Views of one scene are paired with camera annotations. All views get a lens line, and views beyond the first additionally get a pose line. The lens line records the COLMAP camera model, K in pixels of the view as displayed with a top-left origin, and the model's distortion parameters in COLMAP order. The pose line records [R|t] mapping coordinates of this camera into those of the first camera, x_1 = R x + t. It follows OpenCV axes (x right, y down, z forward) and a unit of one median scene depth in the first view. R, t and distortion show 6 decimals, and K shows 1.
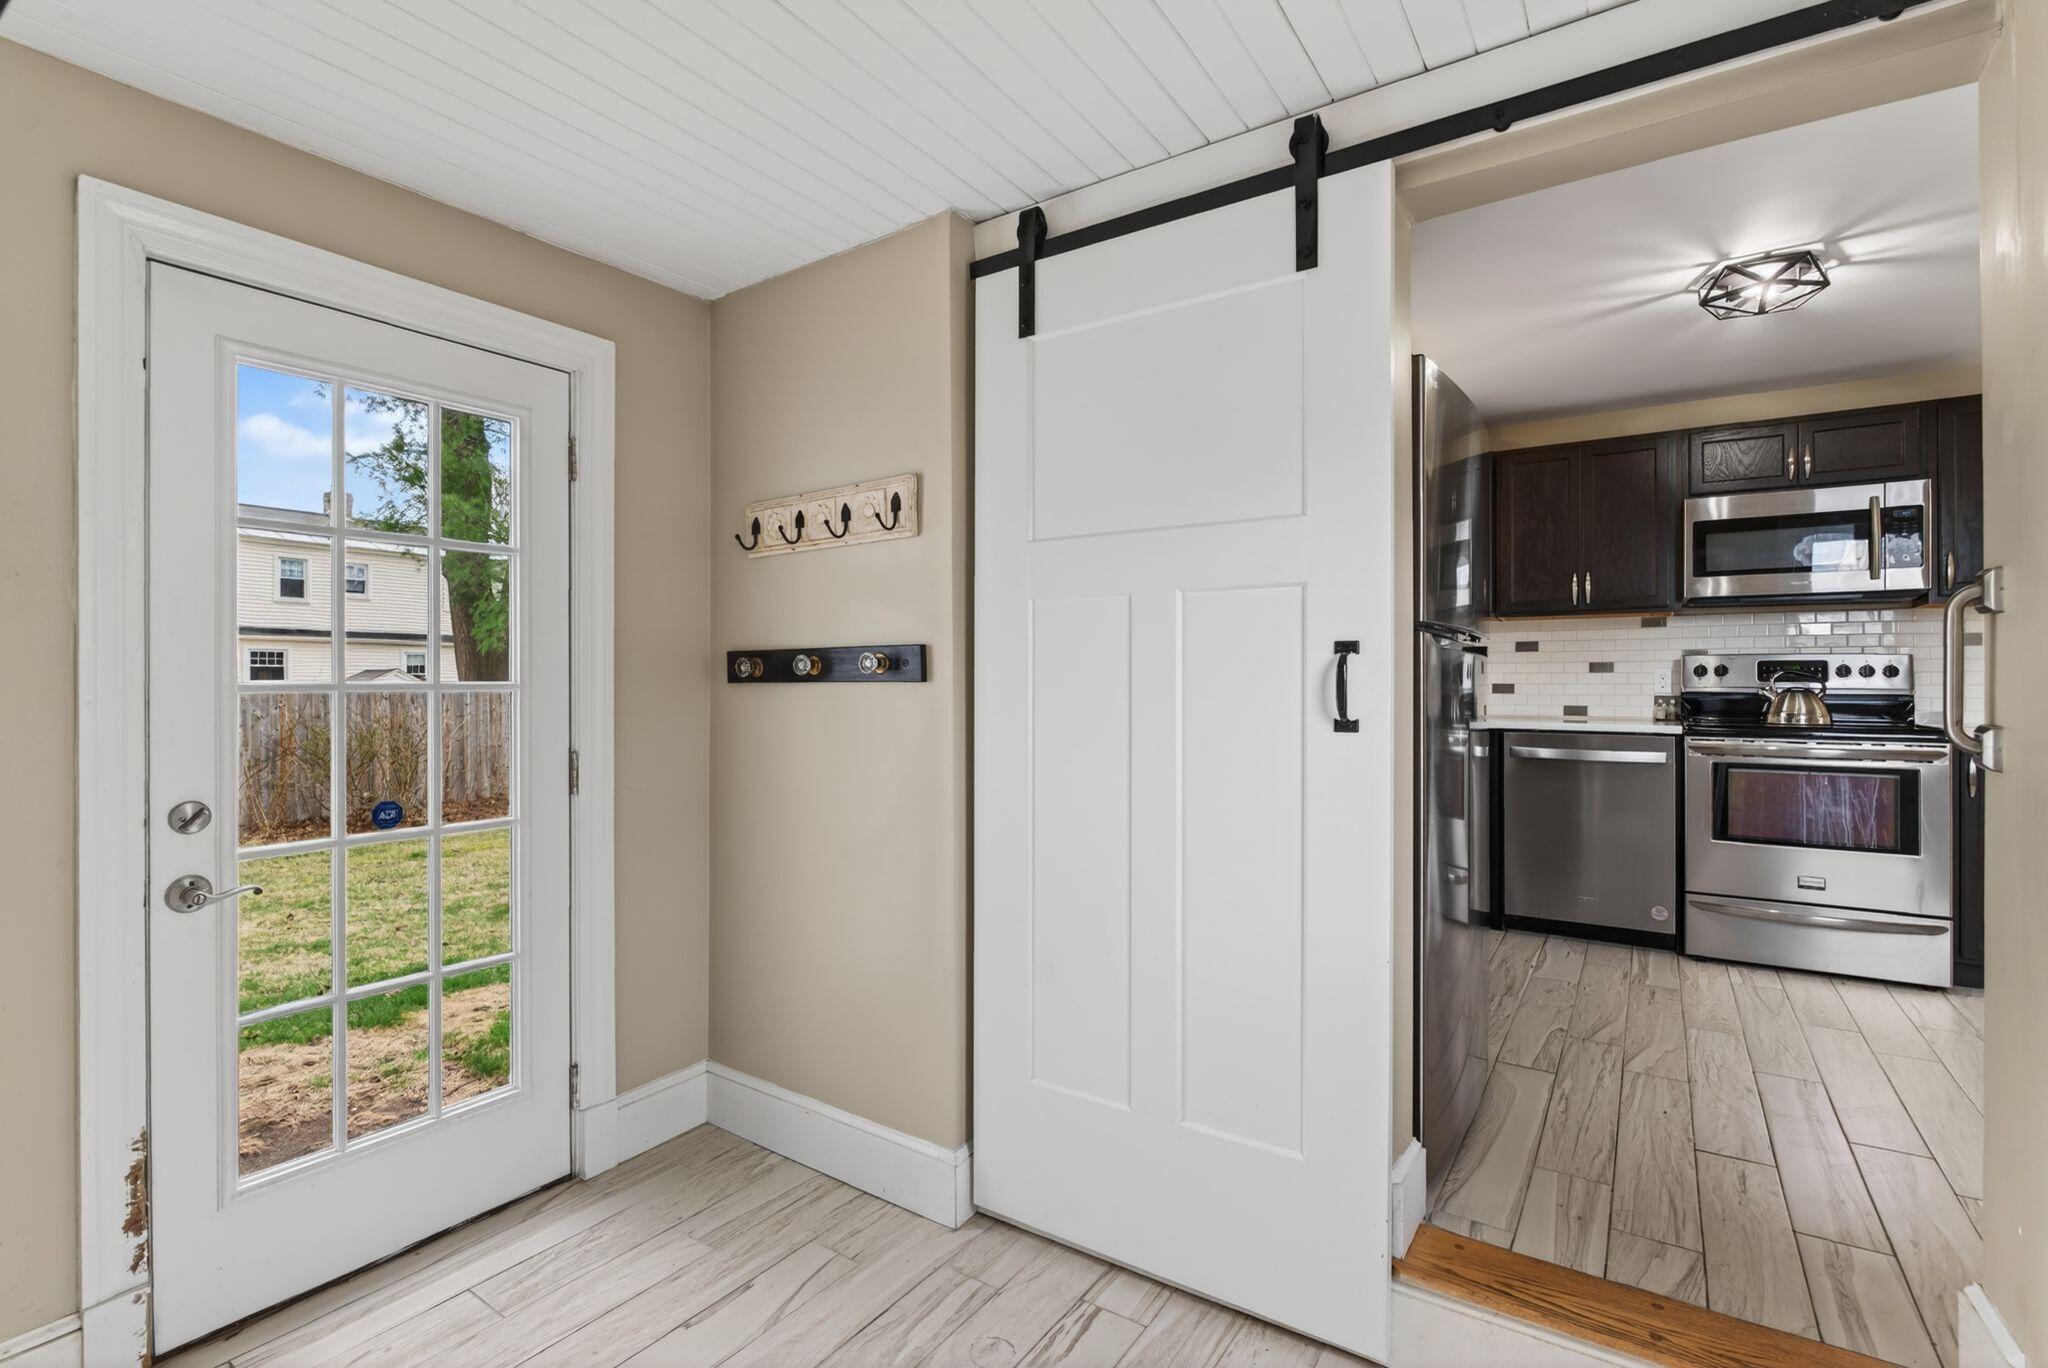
lens RADIAL K [[952.2, 0, 1029.4], [0, 952.2, 679.4], [0, 0, 1]] dist [-0.001801, 0.000117]
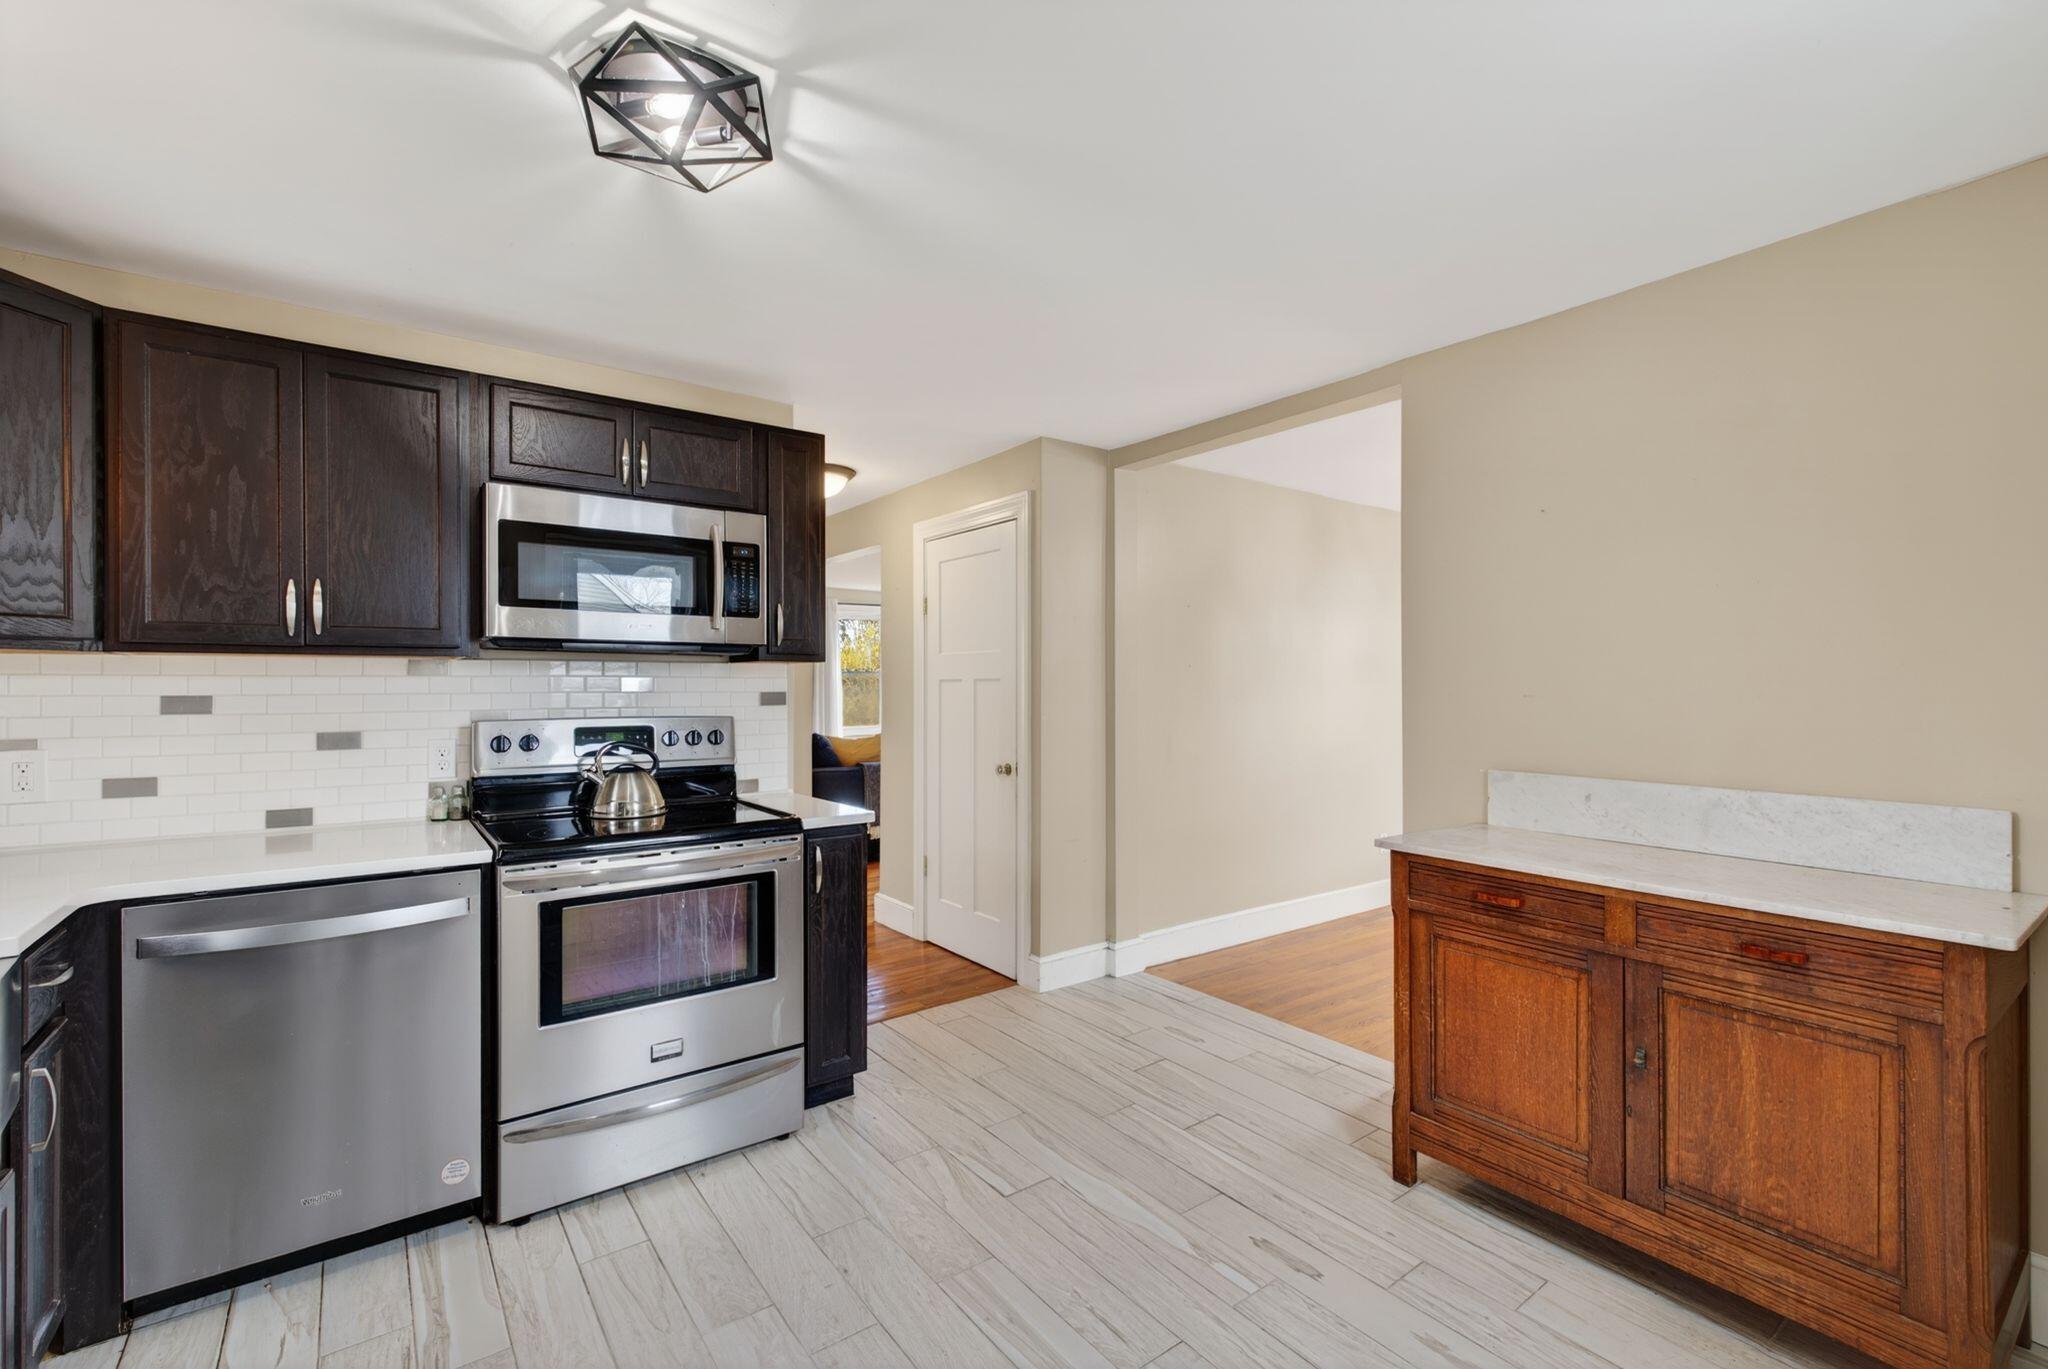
lens RADIAL K [[888.8, 0, 1030.9], [0, 888.8, 685.2], [0, 0, 1]] dist [0.001572, 0.000375]
pose [[0.339161, 0.000165, 0.940728, 0.259166], [0.001882, 0.999998, -0.000854, -0.053946], [-0.940726, 0.002060, 0.339160, 0.467796]]
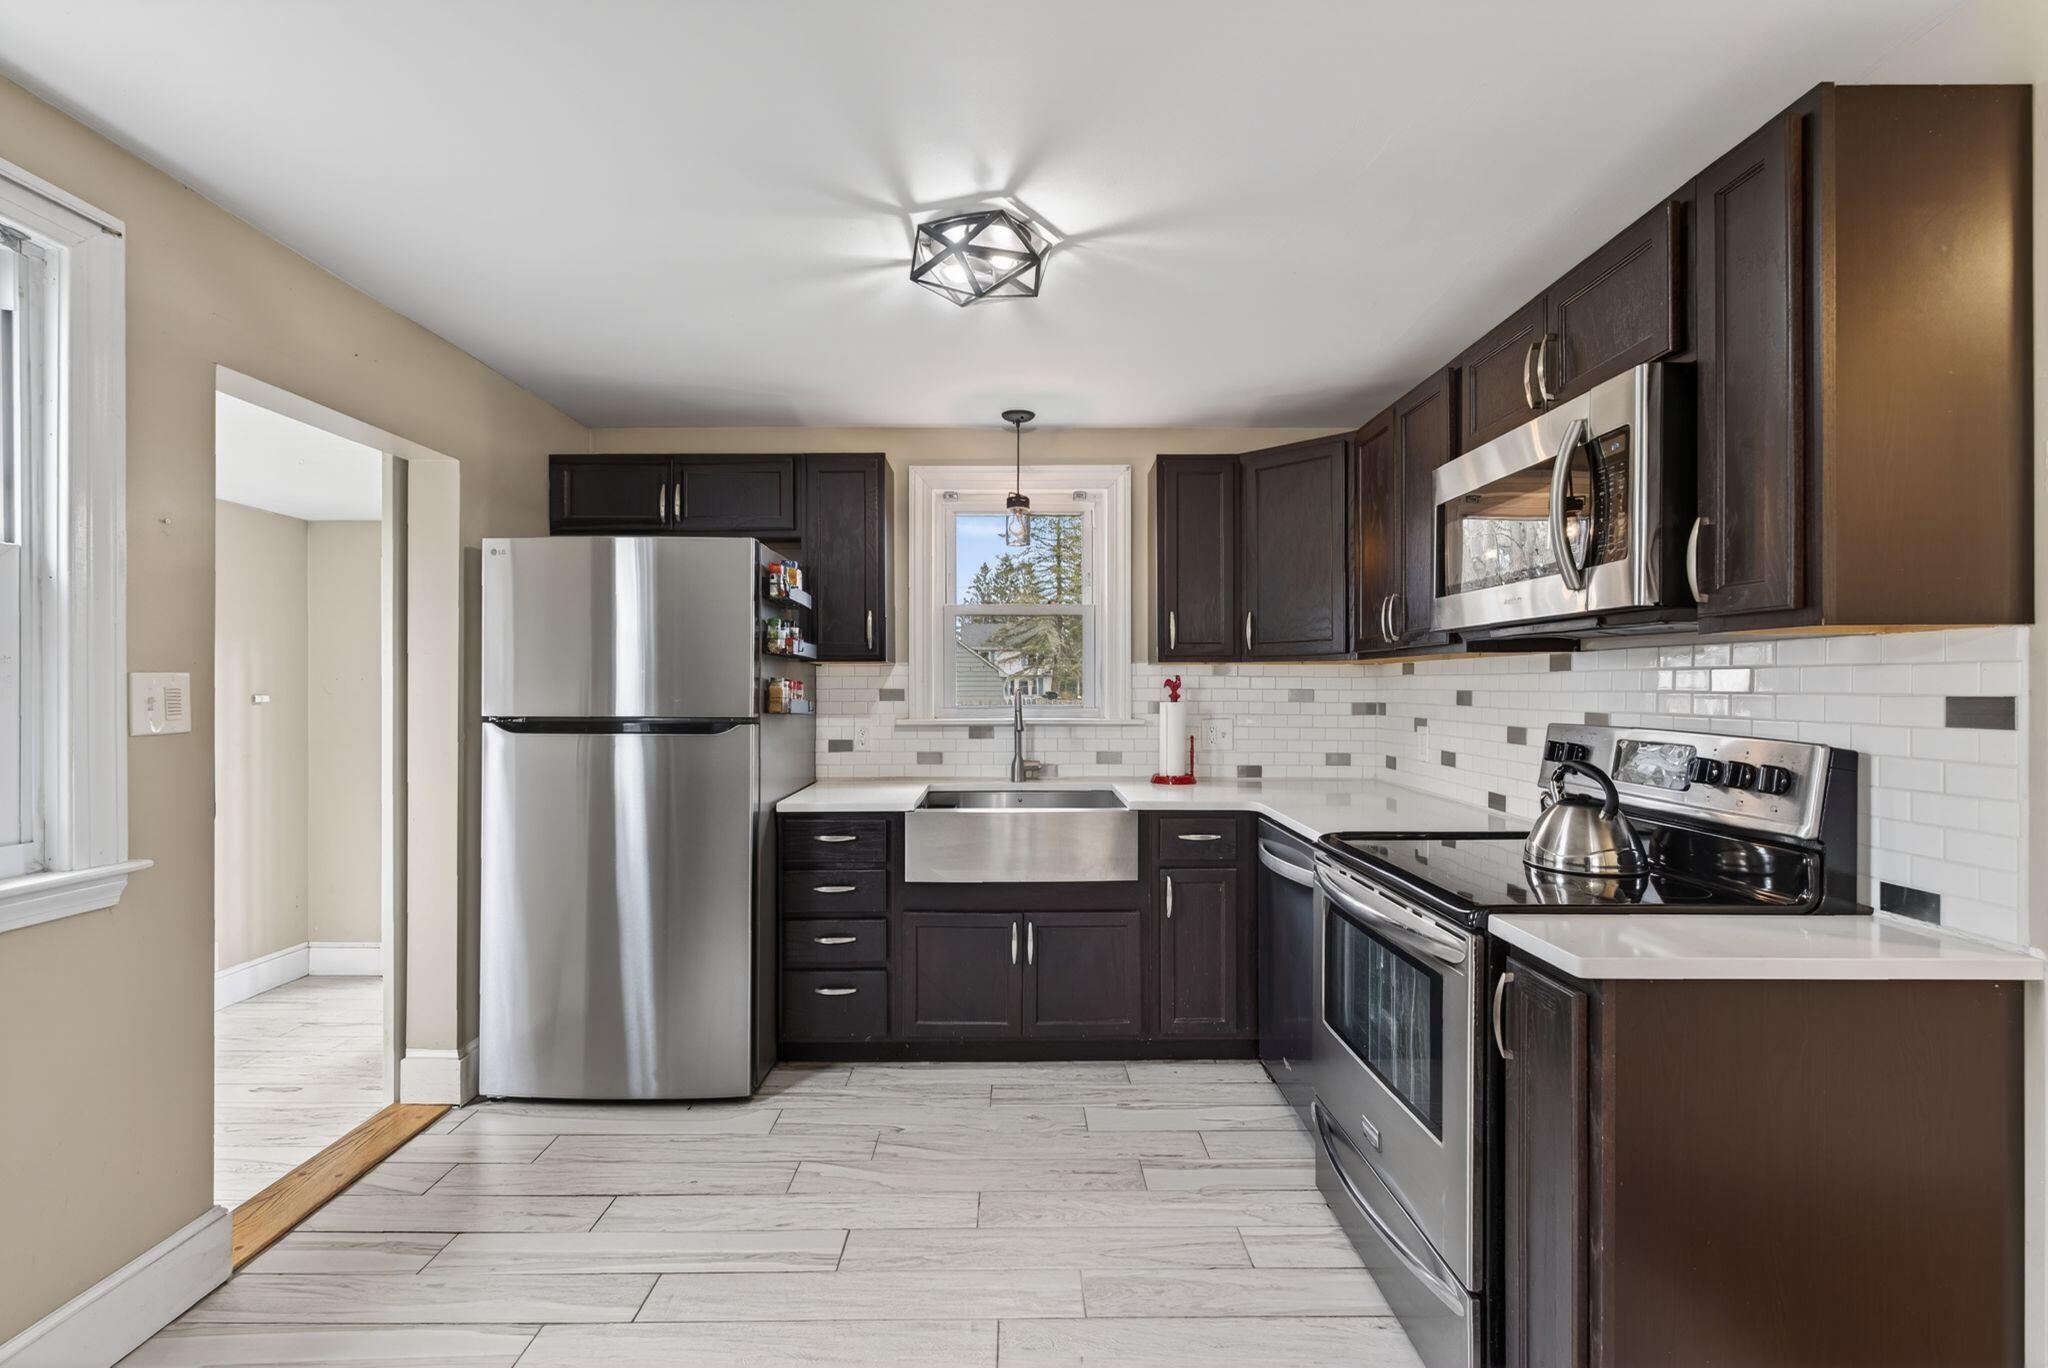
lens RADIAL K [[888.8, 0, 1030.9], [0, 888.8, 684.7], [0, 0, 1]] dist [0.001572, 0.000375]
pose [[0.559280, -0.002072, -0.828976, 1.052062], [0.000656, 0.999998, -0.002057, -0.052488], [0.828979, 0.000606, 0.559280, 0.477606]]
